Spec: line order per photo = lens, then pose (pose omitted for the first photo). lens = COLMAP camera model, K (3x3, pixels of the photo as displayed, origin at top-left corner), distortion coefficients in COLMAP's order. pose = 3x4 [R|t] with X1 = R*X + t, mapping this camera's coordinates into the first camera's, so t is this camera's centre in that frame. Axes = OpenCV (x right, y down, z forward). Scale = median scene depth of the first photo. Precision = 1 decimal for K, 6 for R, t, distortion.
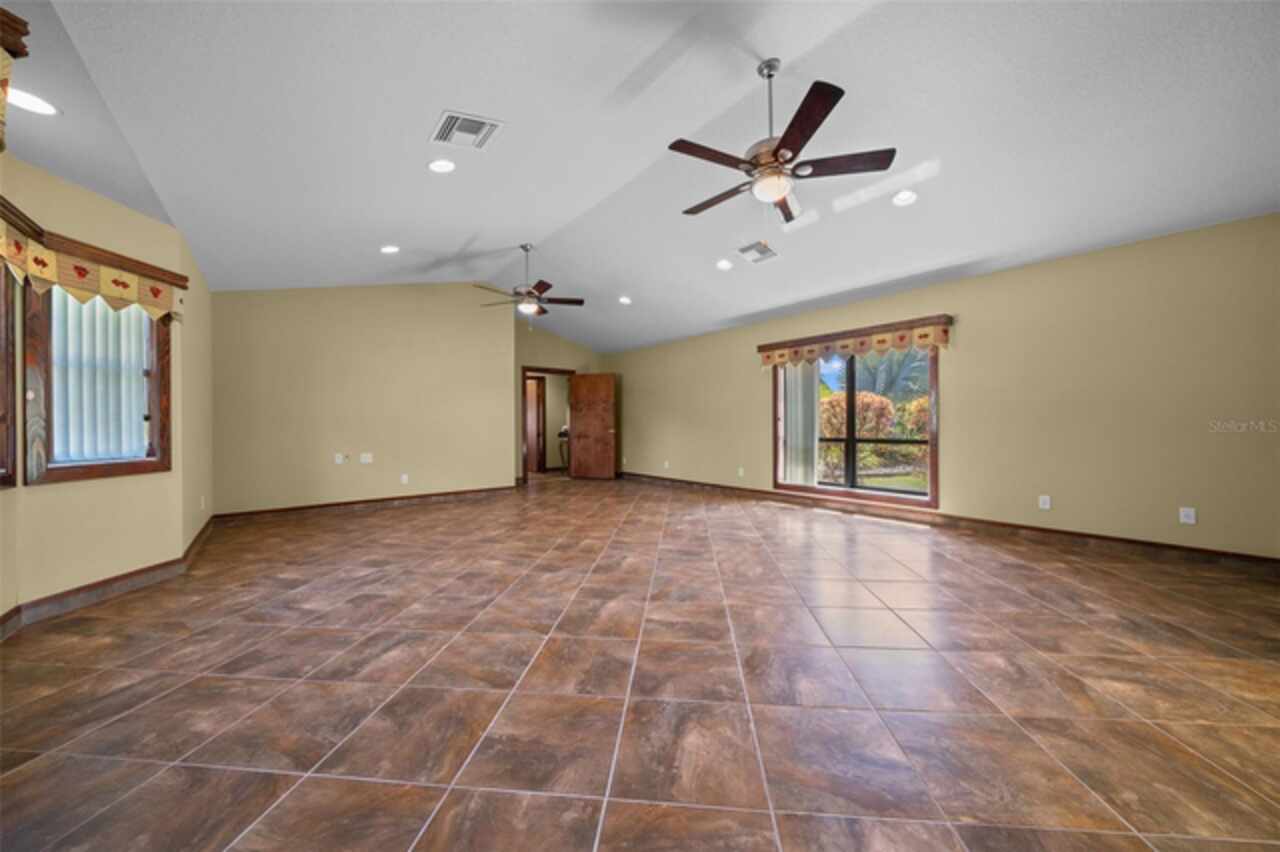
lens RADIAL K [[436.0, 0, 638.4], [0, 436.0, 422.3], [0, 0, 1]] dist [-0.001665, -0.000115]
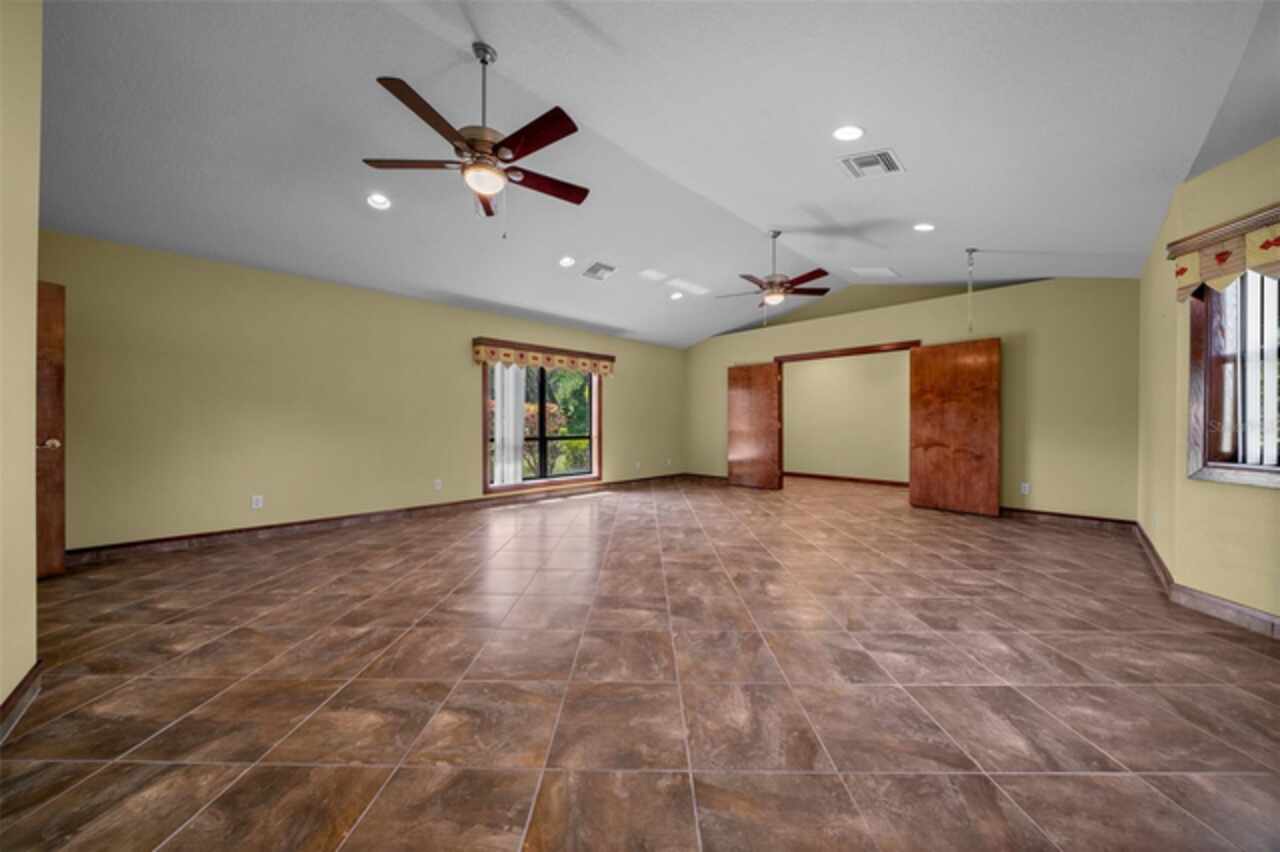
lens RADIAL K [[439.9, 0, 640.0], [0, 439.9, 426.0], [0, 0, 1]] dist [-0.008983, -0.000066]
pose [[-0.099171, 0.000259, 0.995070, -1.051551], [-0.003713, 0.999993, -0.000630, 0.008266], [-0.995064, -0.003757, -0.099169, 1.228782]]
